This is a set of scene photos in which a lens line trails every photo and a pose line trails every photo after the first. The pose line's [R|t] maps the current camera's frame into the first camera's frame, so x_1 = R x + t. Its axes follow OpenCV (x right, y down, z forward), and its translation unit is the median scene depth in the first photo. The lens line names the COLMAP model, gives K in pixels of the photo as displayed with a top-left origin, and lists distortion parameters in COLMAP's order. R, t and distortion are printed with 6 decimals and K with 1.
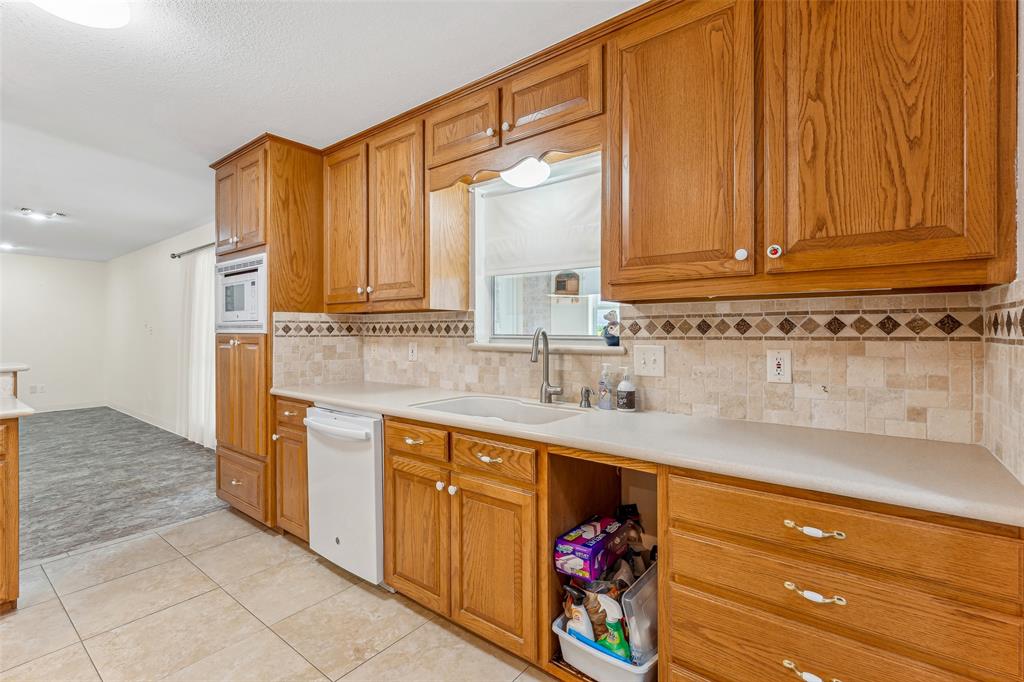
lens RADIAL K [[462.0, 0, 515.9], [0, 462.0, 334.1], [0, 0, 1]] dist [0.003775, -0.001468]
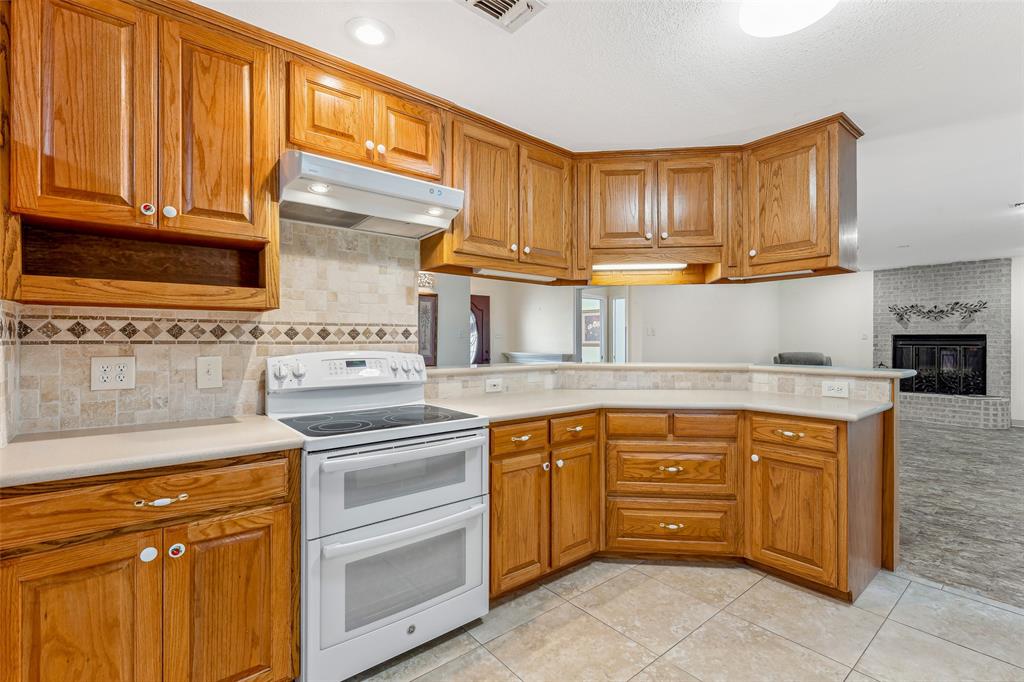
lens RADIAL K [[462.0, 0, 512.3], [0, 462.0, 341.8], [0, 0, 1]] dist [0.003775, -0.001468]
pose [[-0.214741, 0.005475, -0.976656, 0.081421], [-0.002860, 0.999976, 0.006234, -0.003314], [0.976667, 0.004132, -0.214720, 0.357737]]
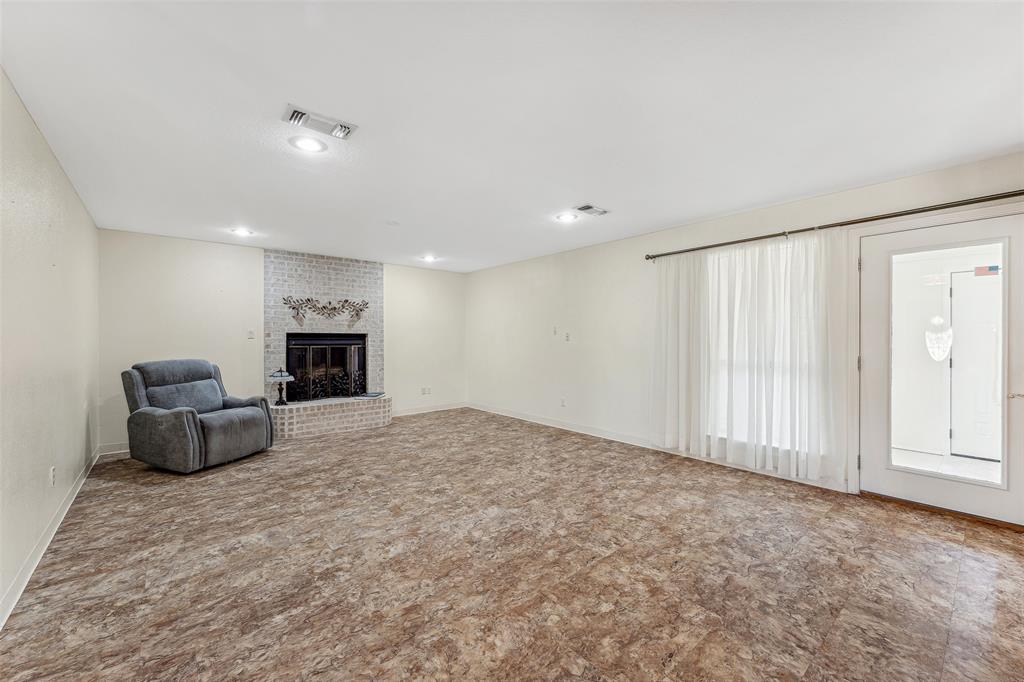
lens RADIAL K [[417.5, 0, 514.6], [0, 417.5, 337.4], [0, 0, 1]] dist [0.007650, 0.001255]
pose [[0.977924, -0.002200, -0.208950, -1.697948], [0.000598, 0.999970, -0.007730, 0.003378], [0.208961, 0.007435, 0.977896, 0.226799]]
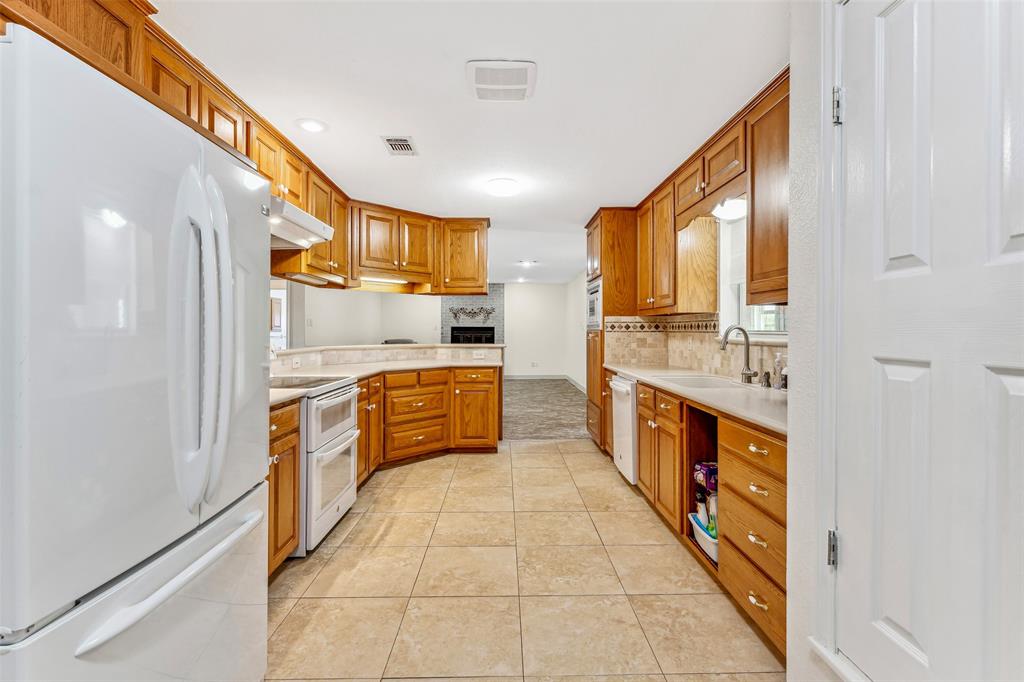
lens RADIAL K [[462.0, 0, 511.4], [0, 462.0, 335.0], [0, 0, 1]] dist [0.003775, -0.001468]
pose [[0.628880, 0.008788, -0.777453, 0.528262], [-0.004419, 0.999960, 0.007728, 0.005765], [0.777490, -0.001425, 0.628893, -0.267412]]
